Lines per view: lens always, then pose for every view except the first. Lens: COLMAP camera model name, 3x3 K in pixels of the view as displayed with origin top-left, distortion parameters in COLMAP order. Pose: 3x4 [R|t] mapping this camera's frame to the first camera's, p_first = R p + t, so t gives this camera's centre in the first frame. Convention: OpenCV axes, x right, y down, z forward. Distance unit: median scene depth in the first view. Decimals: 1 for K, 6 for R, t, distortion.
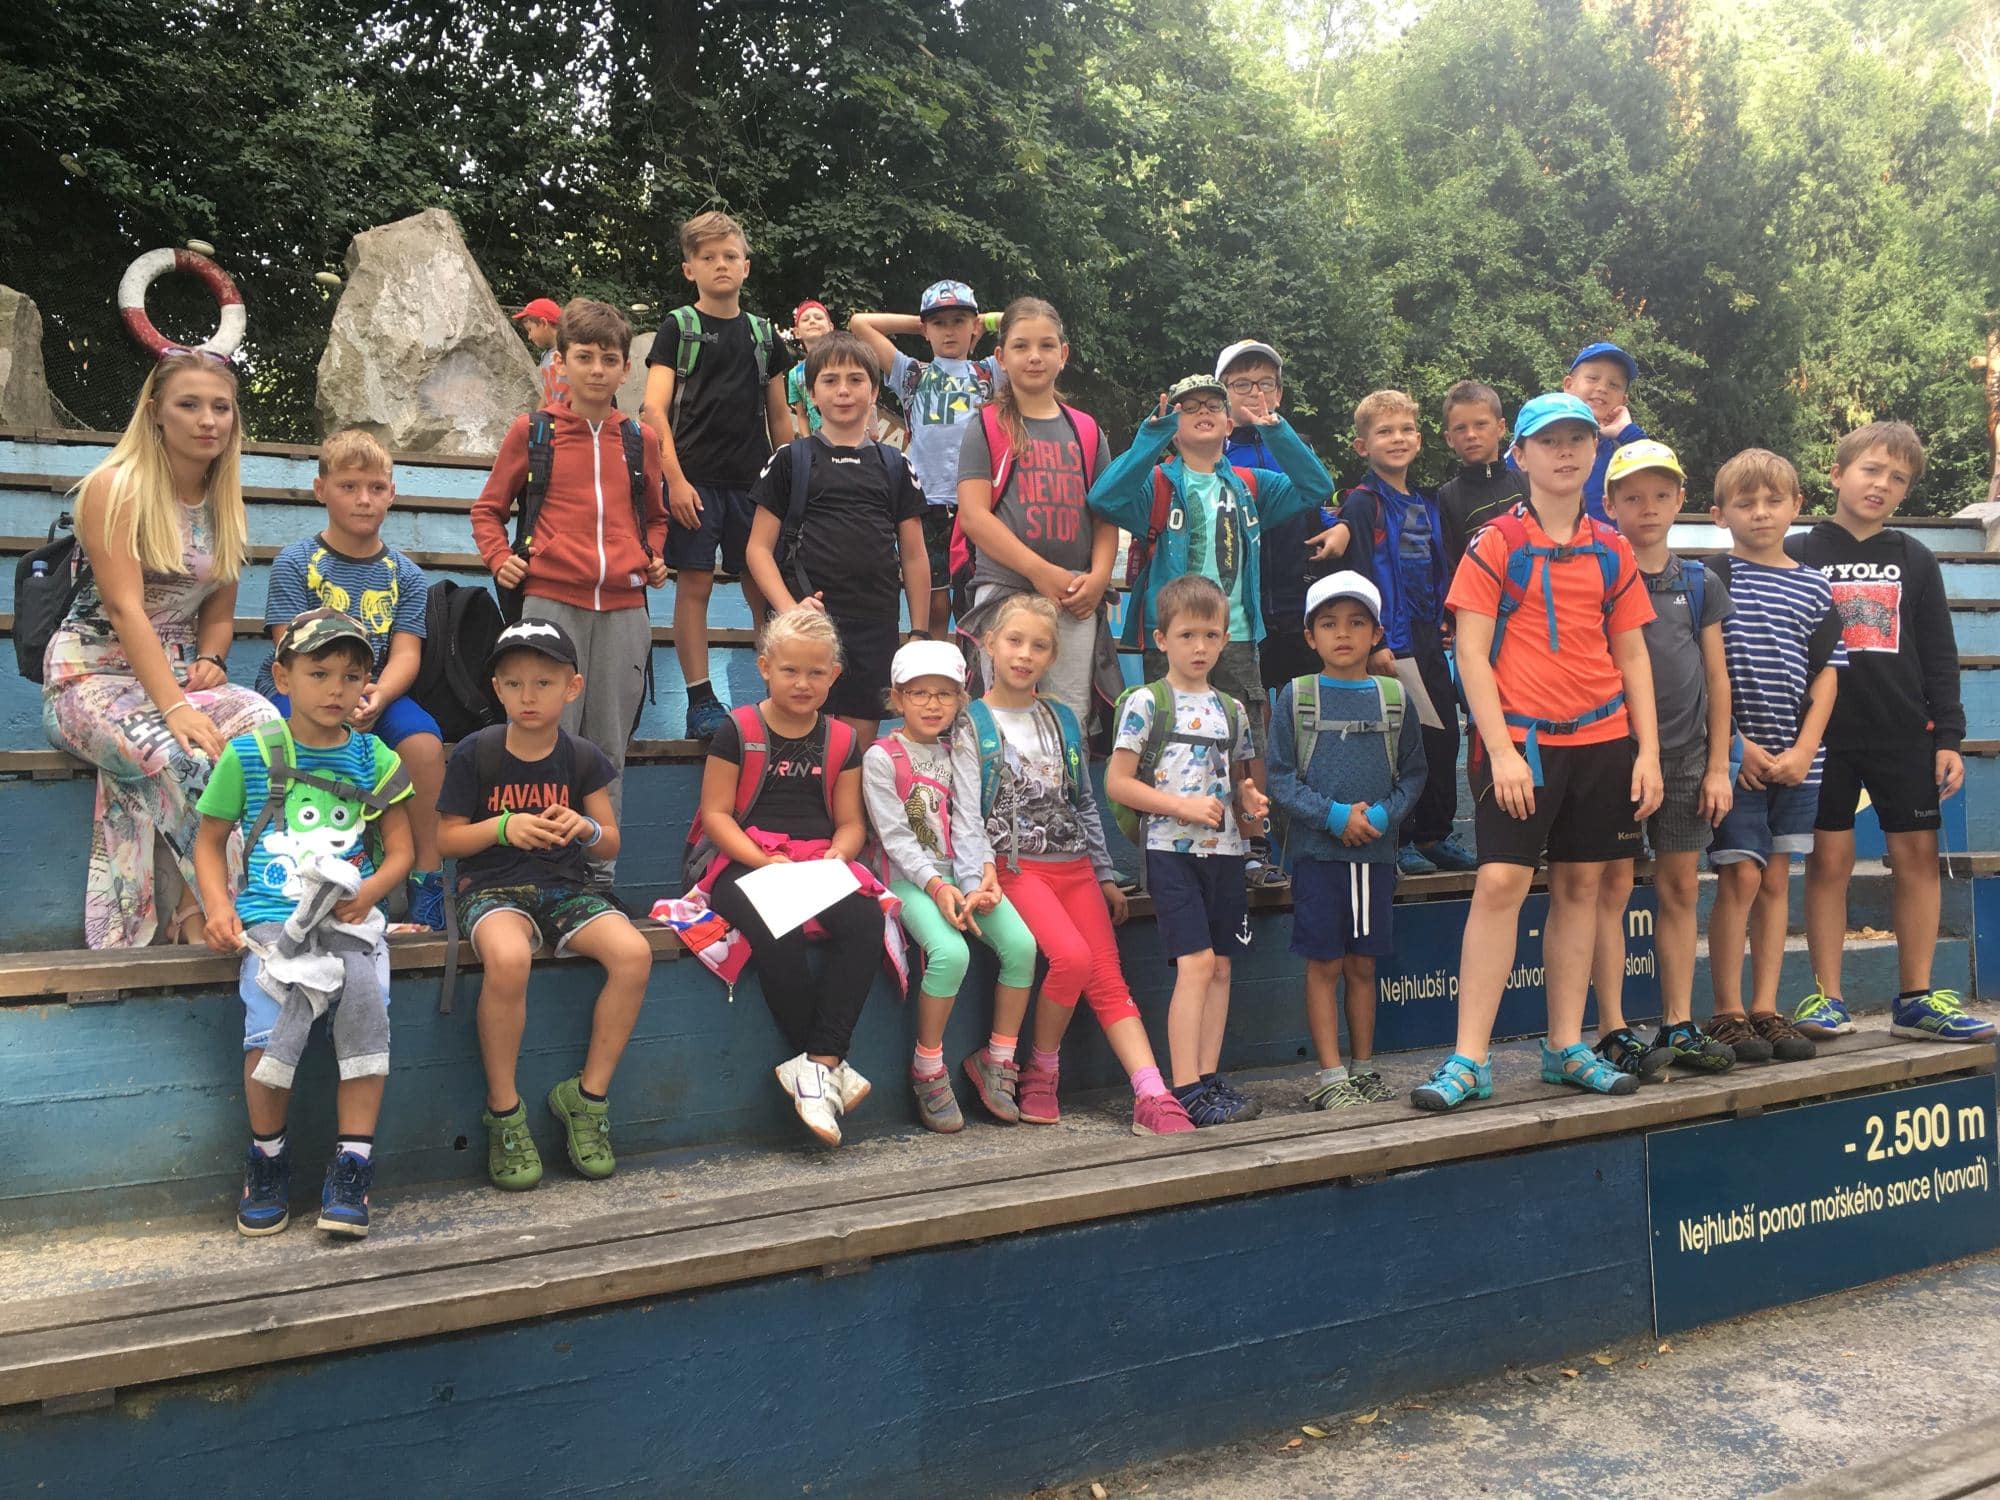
lens RADIAL K [[1712.6, 0, 993.3], [0, 1712.6, 753.9], [0, 0, 1]] dist [0.076995, -0.121188]
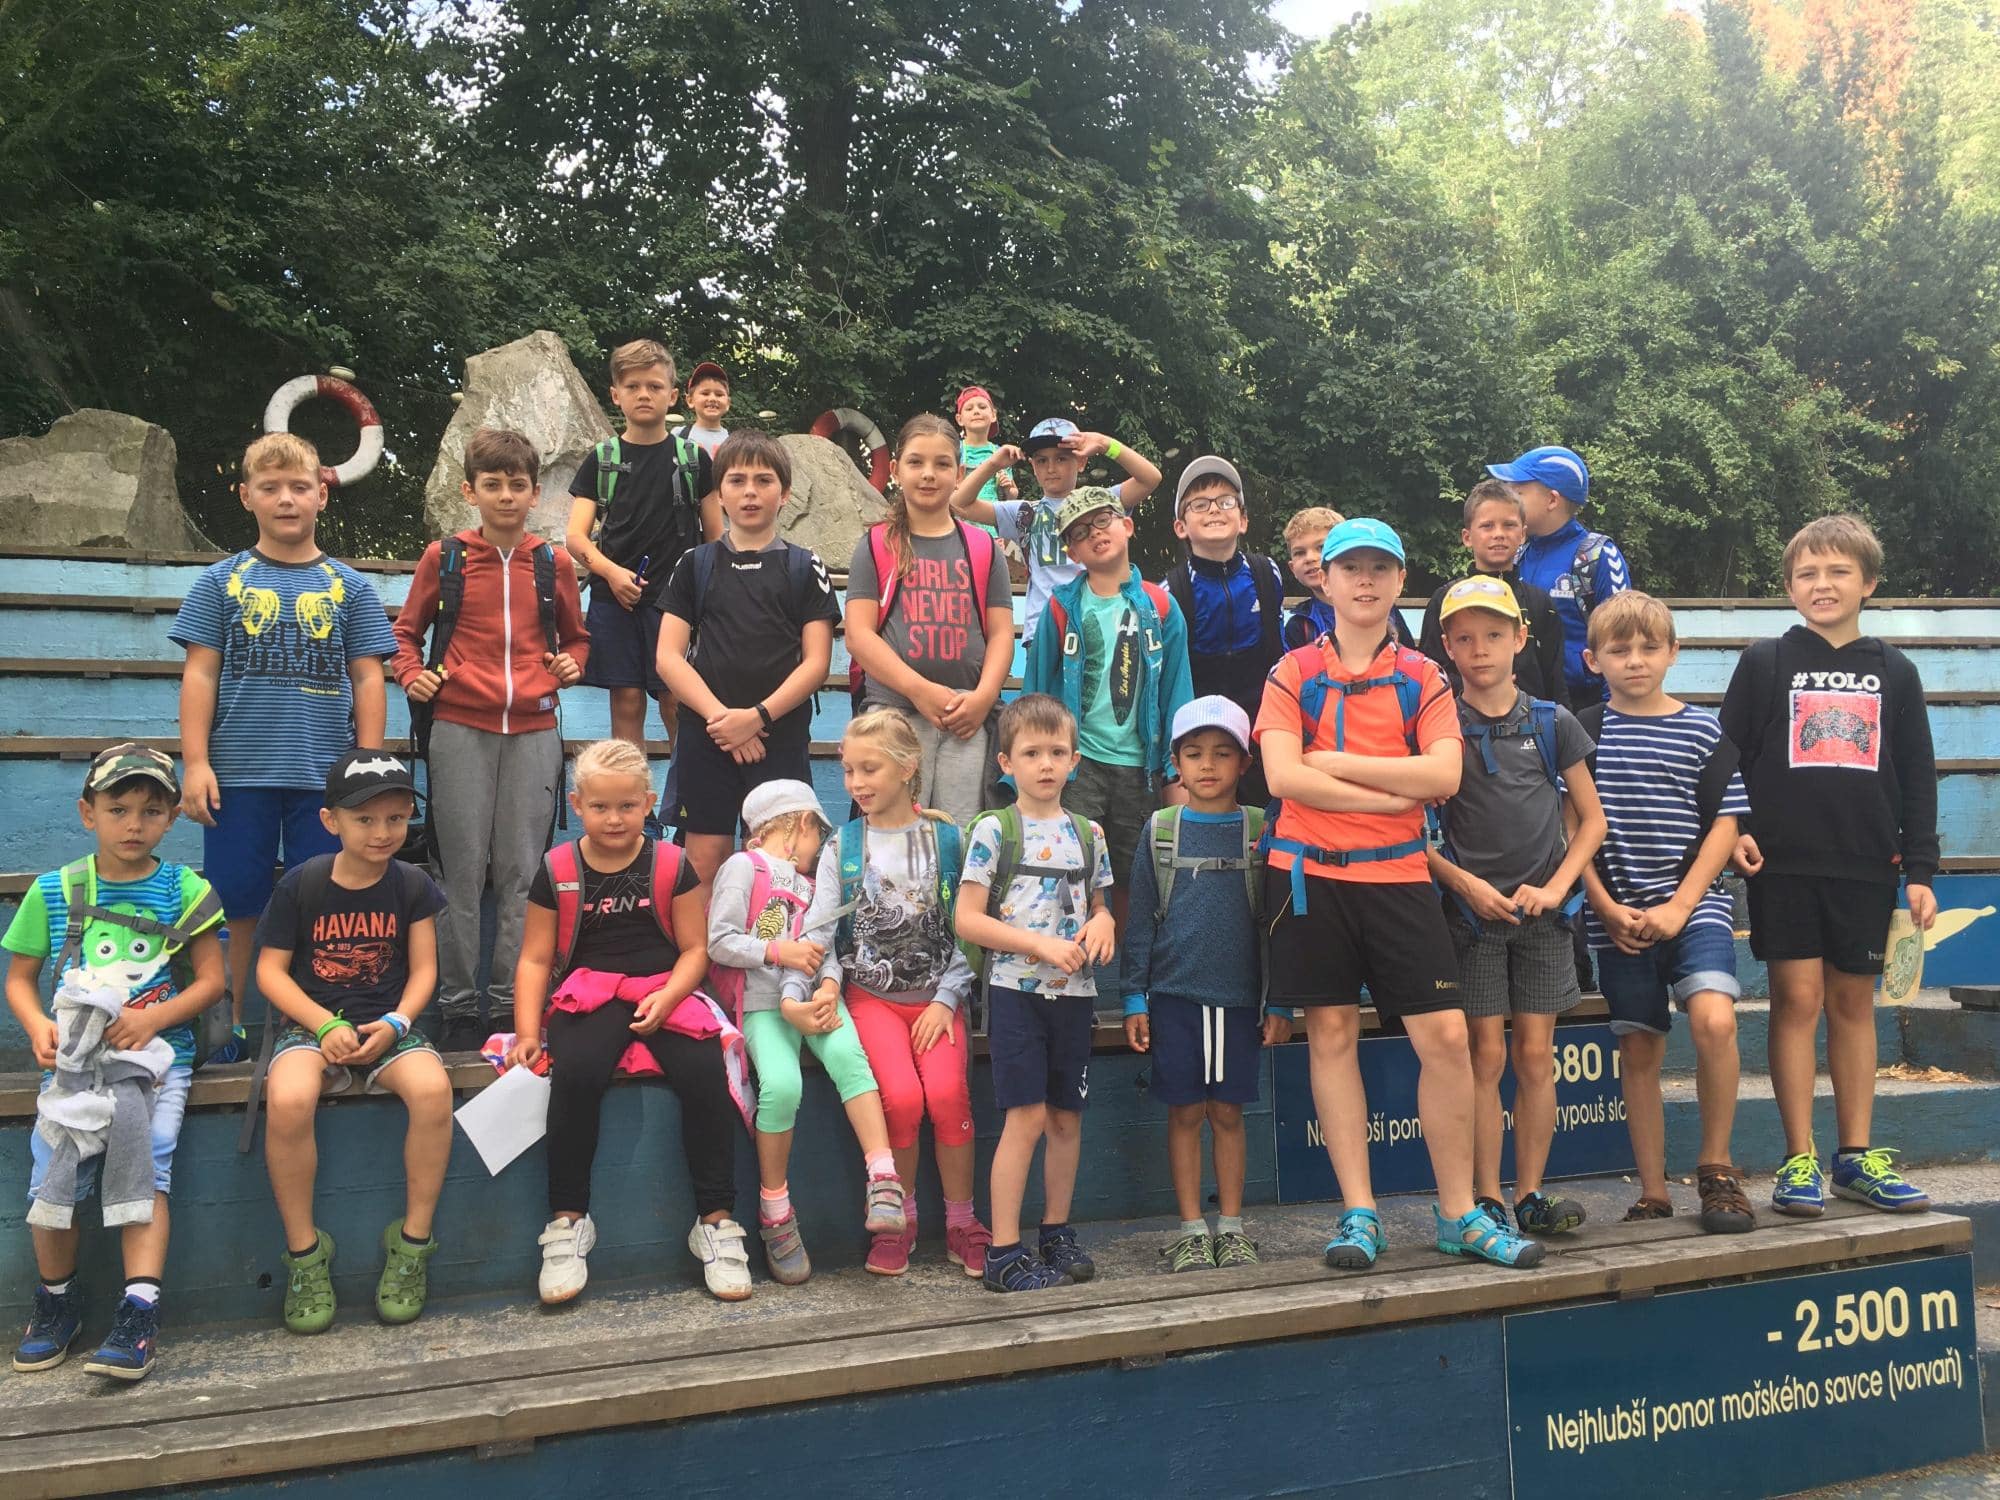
lens RADIAL K [[1712.6, 0, 1002.7], [0, 1712.6, 757.5], [0, 0, 1]] dist [0.076995, -0.121188]
pose [[0.990608, -0.003955, -0.136676, 0.198076], [-0.002256, 0.998973, -0.045255, -0.025093], [0.136714, 0.045138, 0.989582, 0.045264]]
